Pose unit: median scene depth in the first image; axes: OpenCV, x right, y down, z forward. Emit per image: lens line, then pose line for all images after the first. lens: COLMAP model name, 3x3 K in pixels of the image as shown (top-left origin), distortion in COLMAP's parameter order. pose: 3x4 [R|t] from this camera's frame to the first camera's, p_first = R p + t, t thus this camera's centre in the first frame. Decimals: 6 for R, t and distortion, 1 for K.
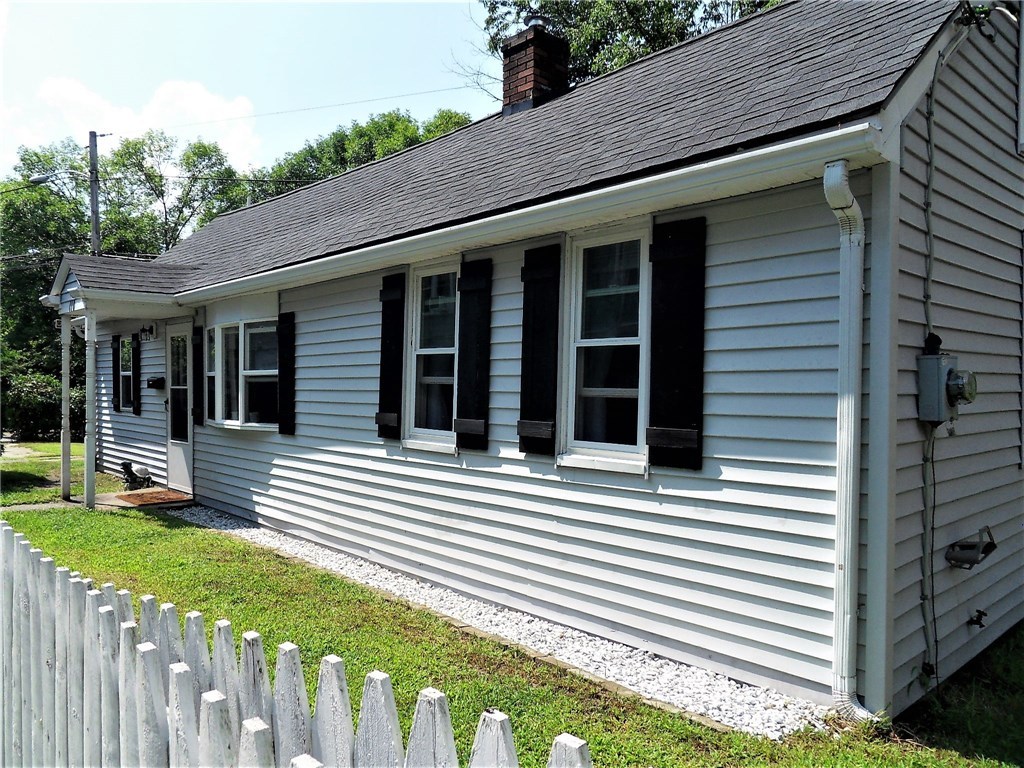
lens RADIAL K [[753.7, 0, 509.8], [0, 753.7, 383.8], [0, 0, 1]] dist [-0.011048, 0.009420]
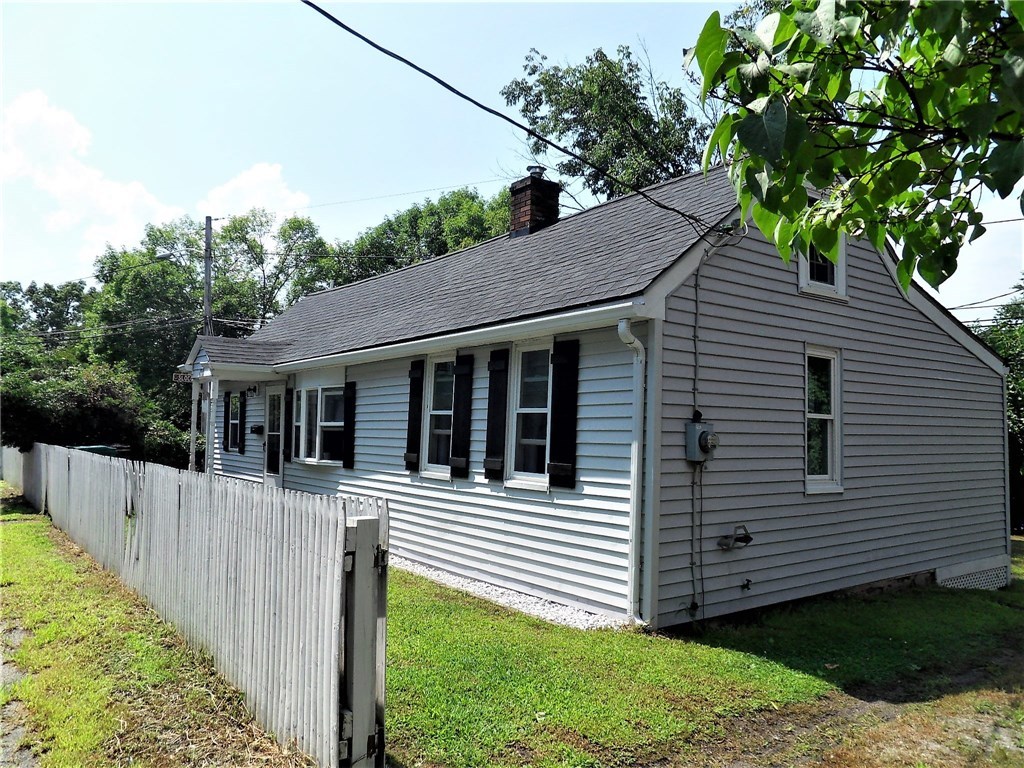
lens RADIAL K [[753.7, 0, 514.1], [0, 753.7, 388.6], [0, 0, 1]] dist [-0.011048, 0.009420]
pose [[0.994945, 0.009274, -0.099994, 0.202127], [-0.015091, 0.998227, -0.057574, -0.006704], [0.099283, 0.058792, 0.993321, -0.500337]]
